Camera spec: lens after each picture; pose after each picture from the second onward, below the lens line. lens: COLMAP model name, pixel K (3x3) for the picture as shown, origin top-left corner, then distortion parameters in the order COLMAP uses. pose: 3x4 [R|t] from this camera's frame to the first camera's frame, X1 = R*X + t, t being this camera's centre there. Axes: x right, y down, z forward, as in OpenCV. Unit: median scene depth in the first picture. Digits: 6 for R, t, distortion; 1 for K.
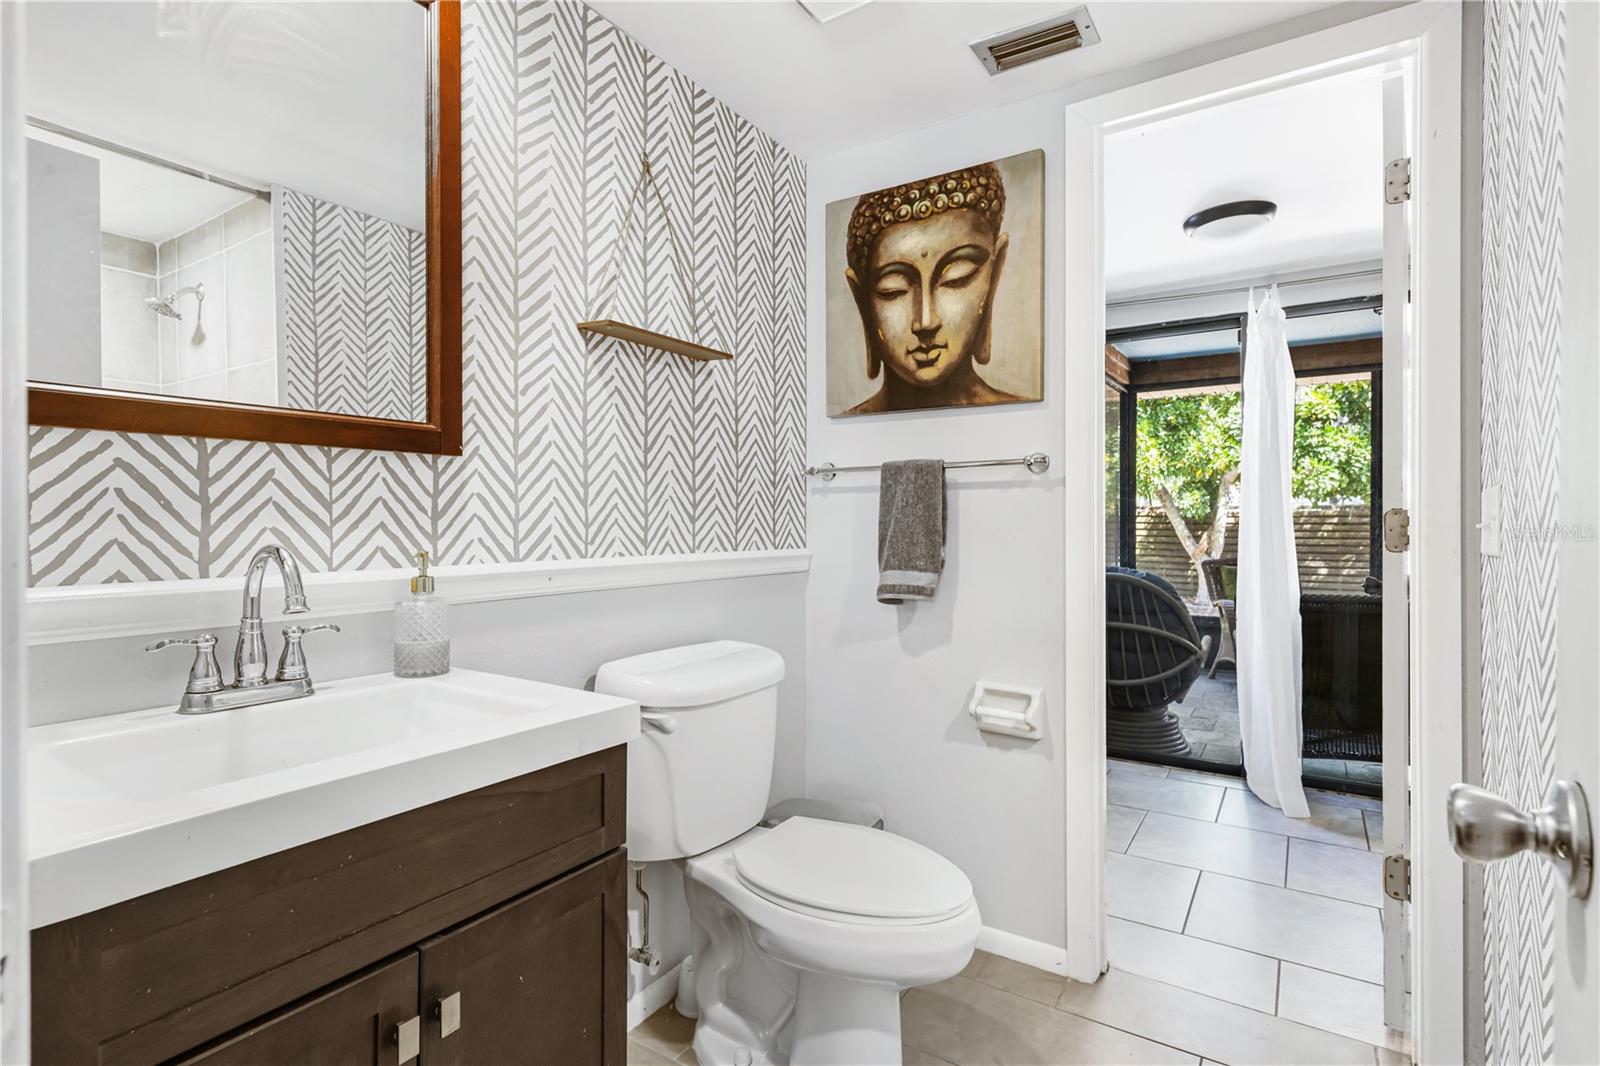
lens RADIAL K [[823.5, 0, 796.6], [0, 823.5, 527.9], [0, 0, 1]] dist [0.007392, 0.000890]
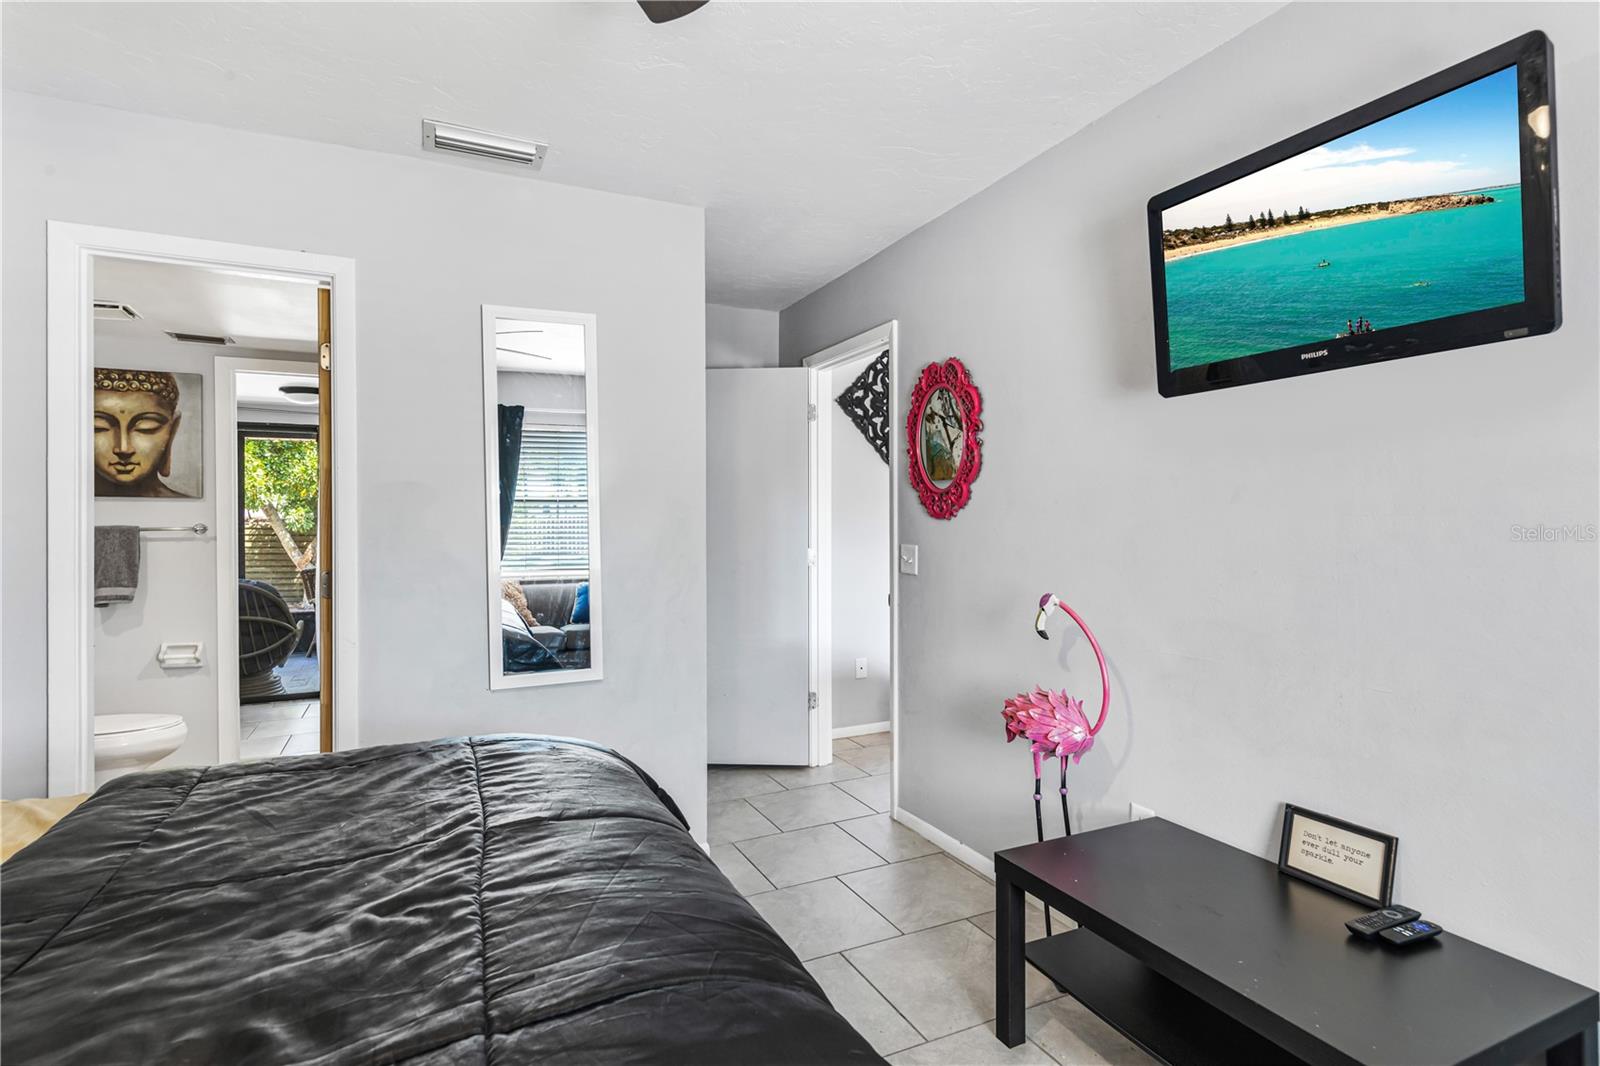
lens RADIAL K [[823.5, 0, 799.9], [0, 823.5, 526.8], [0, 0, 1]] dist [0.007392, 0.000890]
pose [[0.549605, -0.002413, 0.835421, -0.544558], [0.008403, 0.999961, -0.002640, -0.062420], [-0.835382, 0.008471, 0.549604, -1.231212]]
